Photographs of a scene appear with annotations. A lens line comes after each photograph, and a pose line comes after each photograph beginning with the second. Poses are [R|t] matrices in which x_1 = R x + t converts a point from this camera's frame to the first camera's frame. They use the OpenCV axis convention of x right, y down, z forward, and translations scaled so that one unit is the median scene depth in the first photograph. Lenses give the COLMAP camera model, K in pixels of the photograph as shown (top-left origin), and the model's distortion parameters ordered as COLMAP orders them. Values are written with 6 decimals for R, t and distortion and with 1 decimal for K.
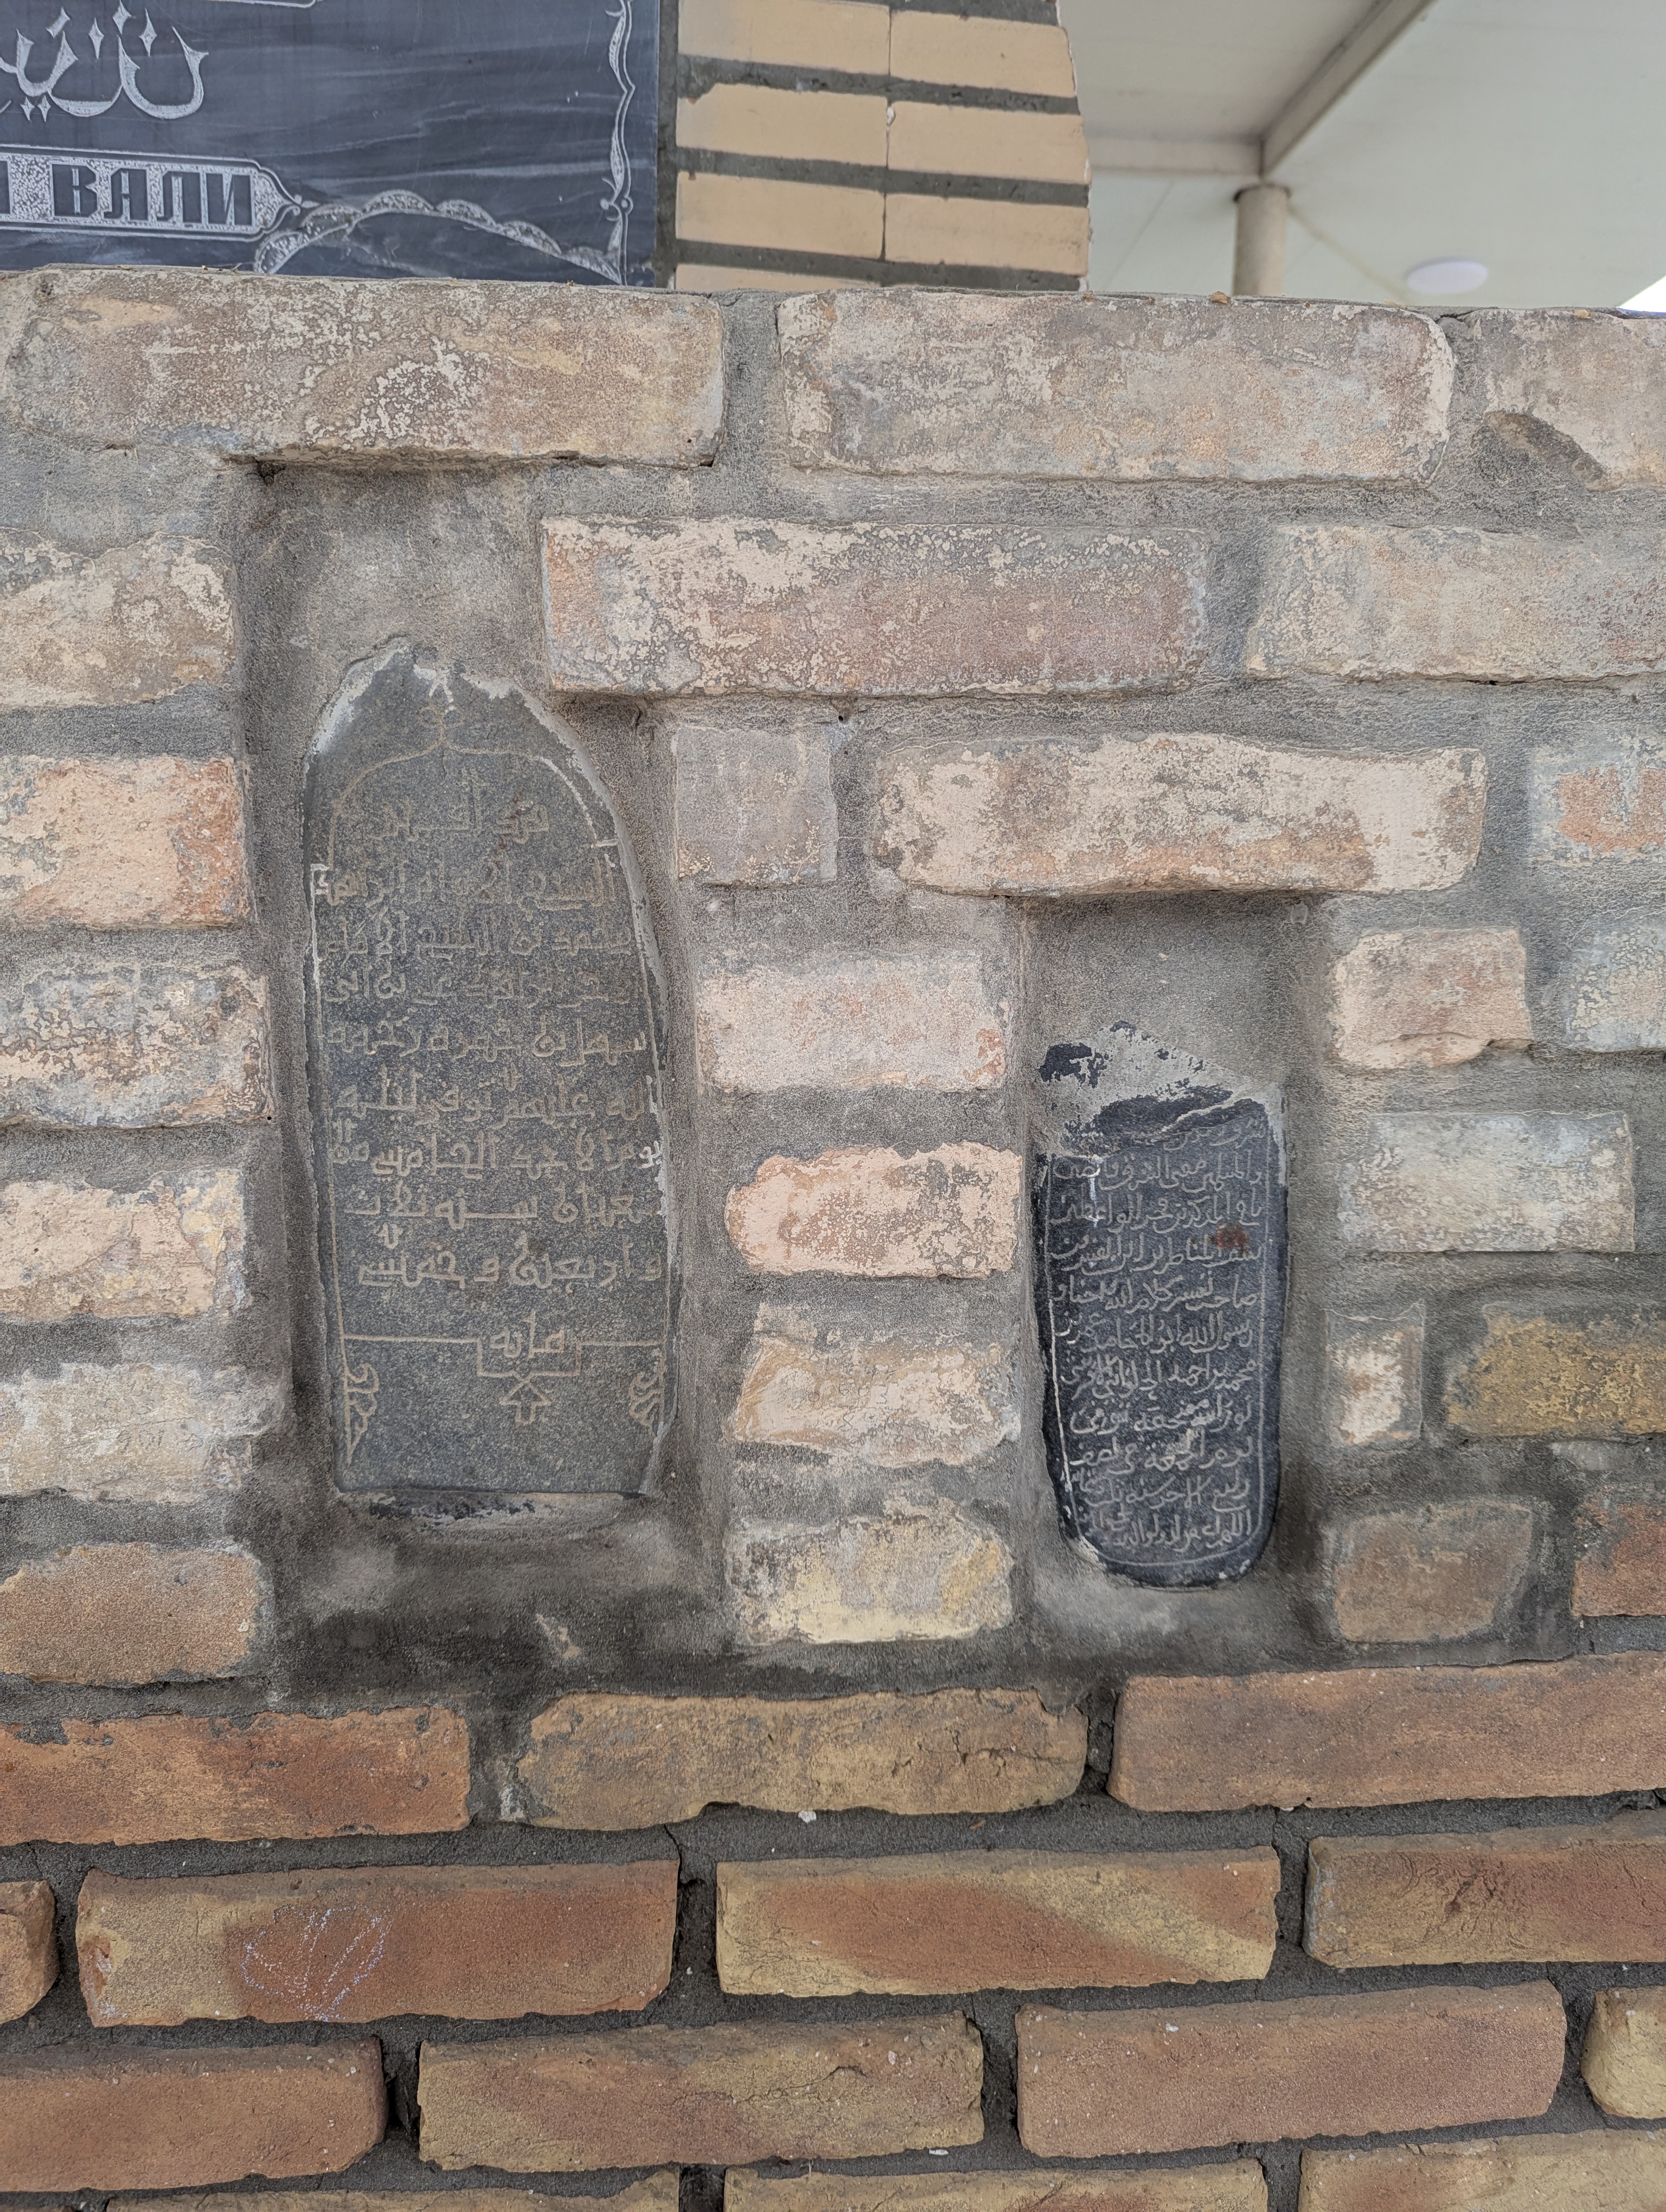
lens RADIAL K [[1625.8, 0, 835.6], [0, 1625.8, 1110.8], [0, 0, 1]] dist [0.047646, -0.055789]
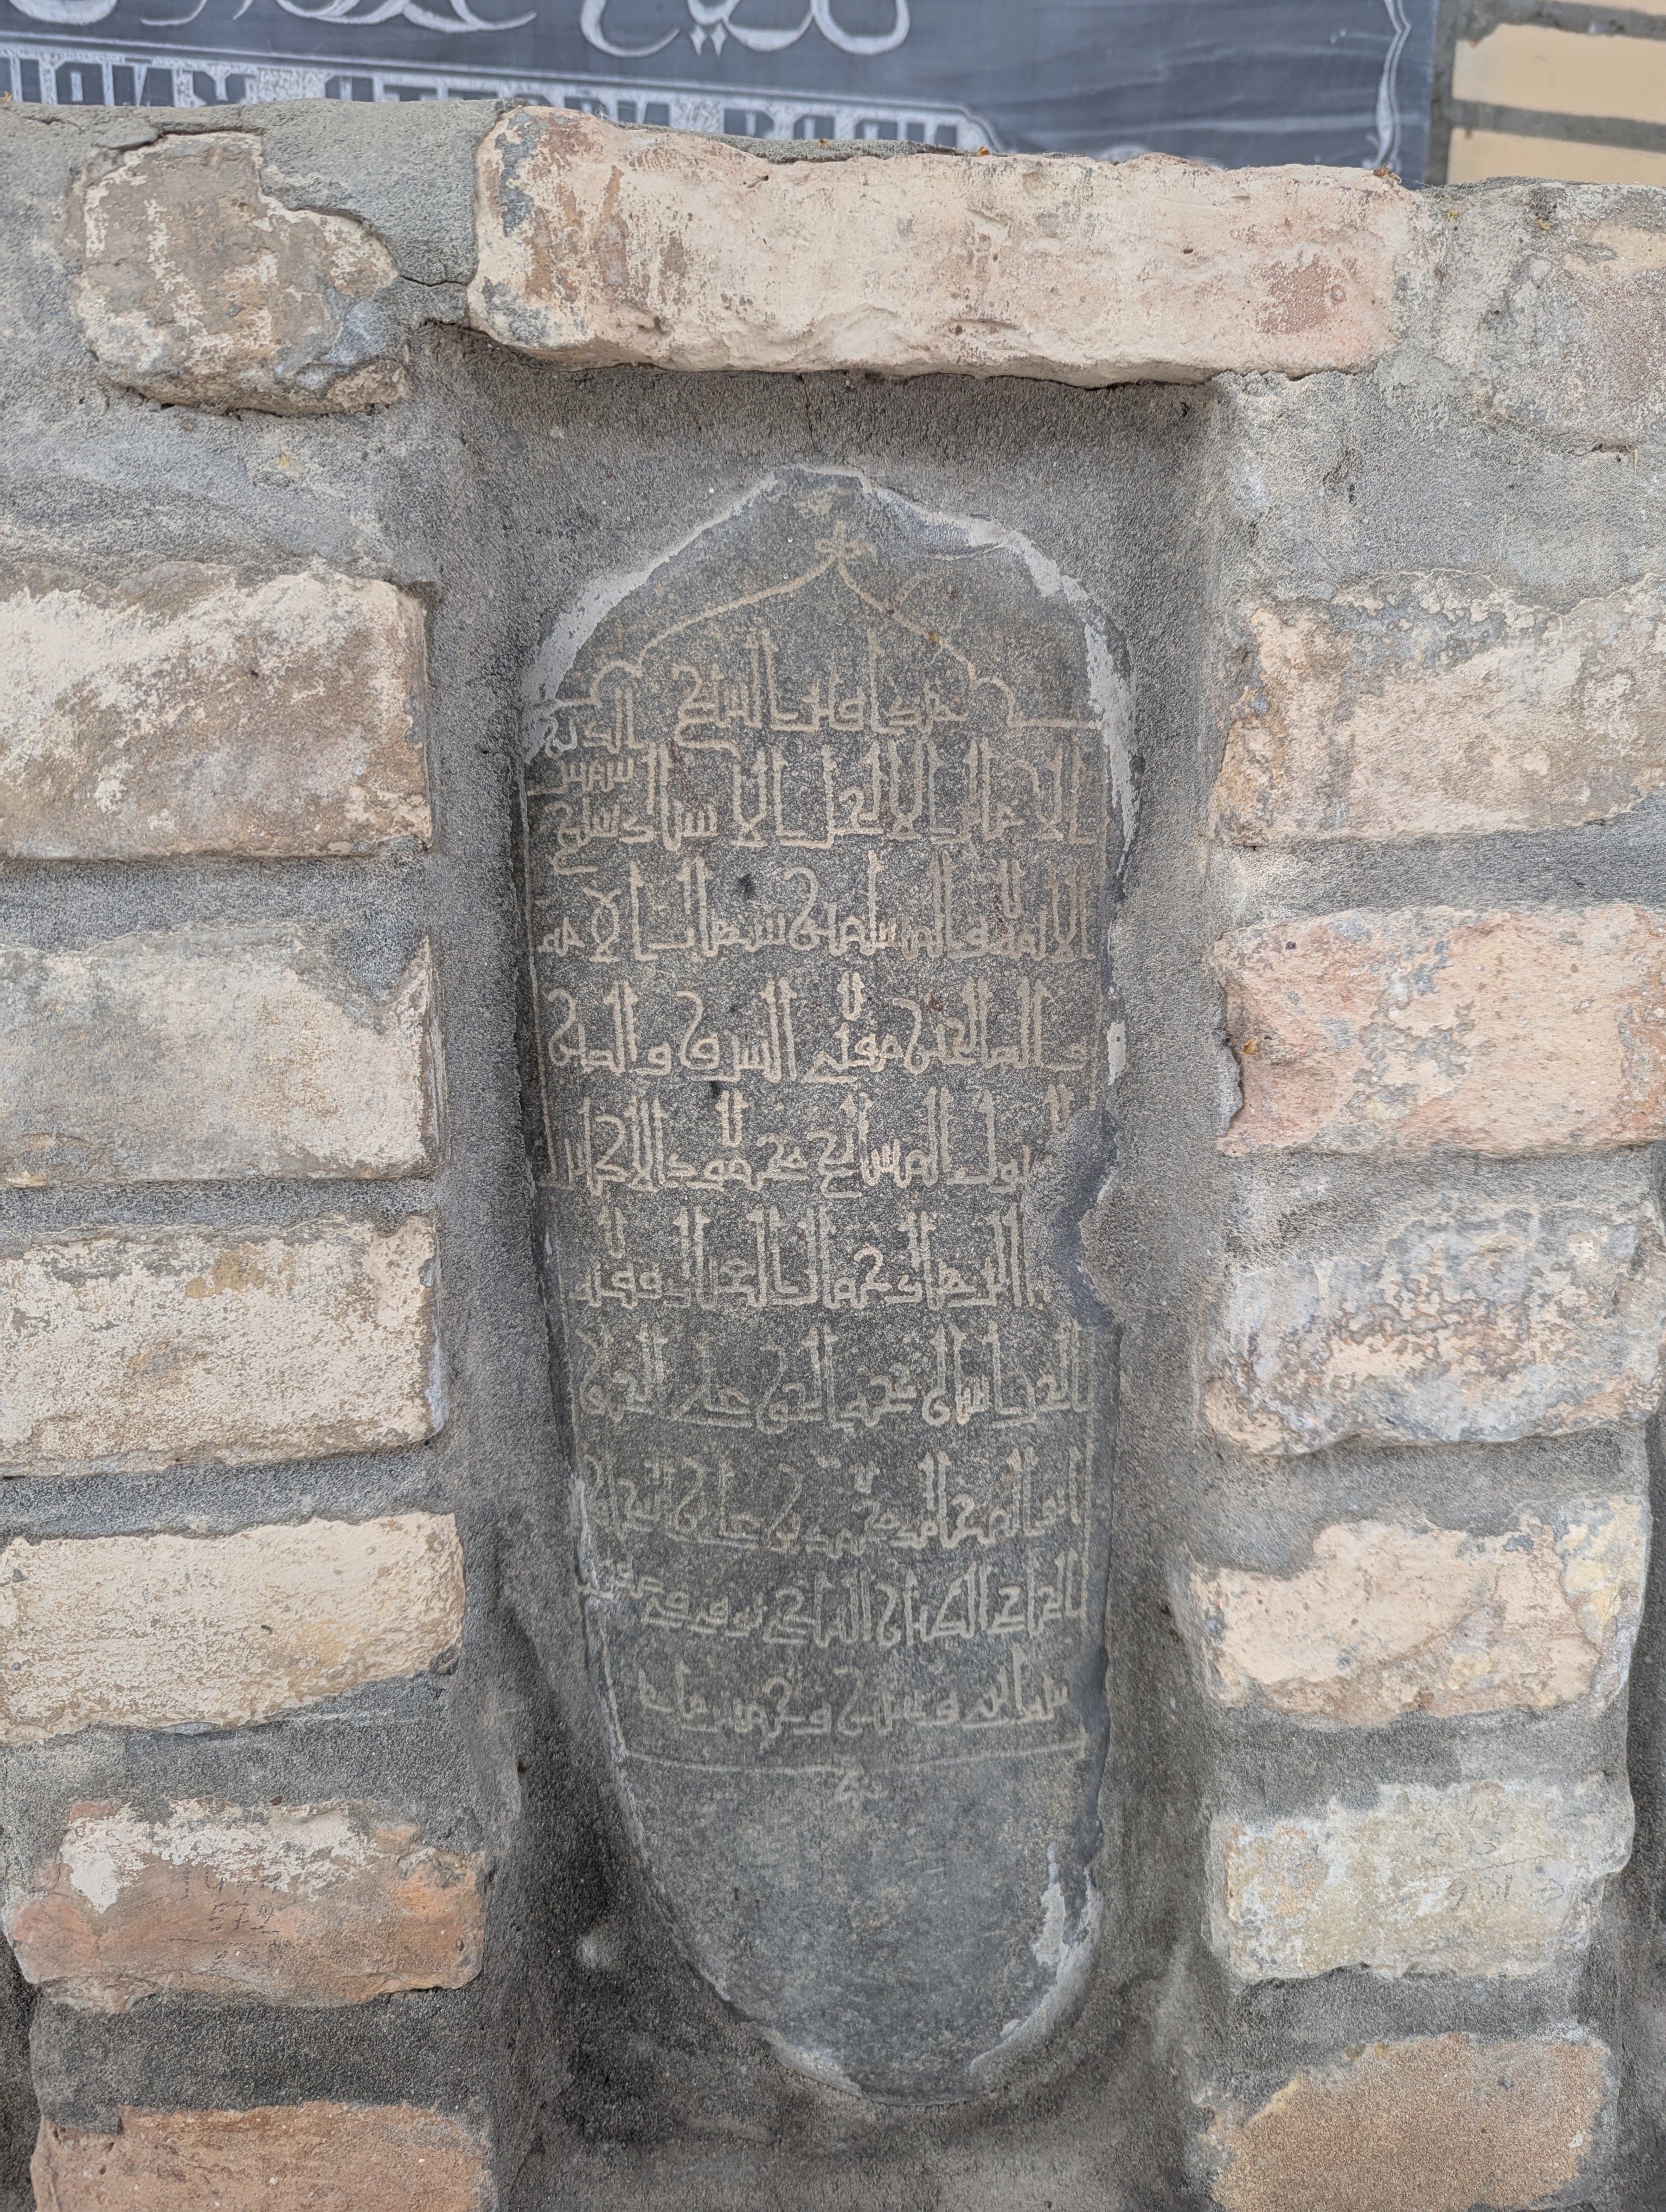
lens RADIAL K [[1625.8, 0, 852.4], [0, 1625.8, 1105.1], [0, 0, 1]] dist [0.047646, -0.055789]
pose [[0.999456, -0.010992, 0.031101, -0.677731], [0.011463, 0.999822, -0.015014, -0.115453], [-0.030930, 0.015362, 0.999403, 0.306102]]
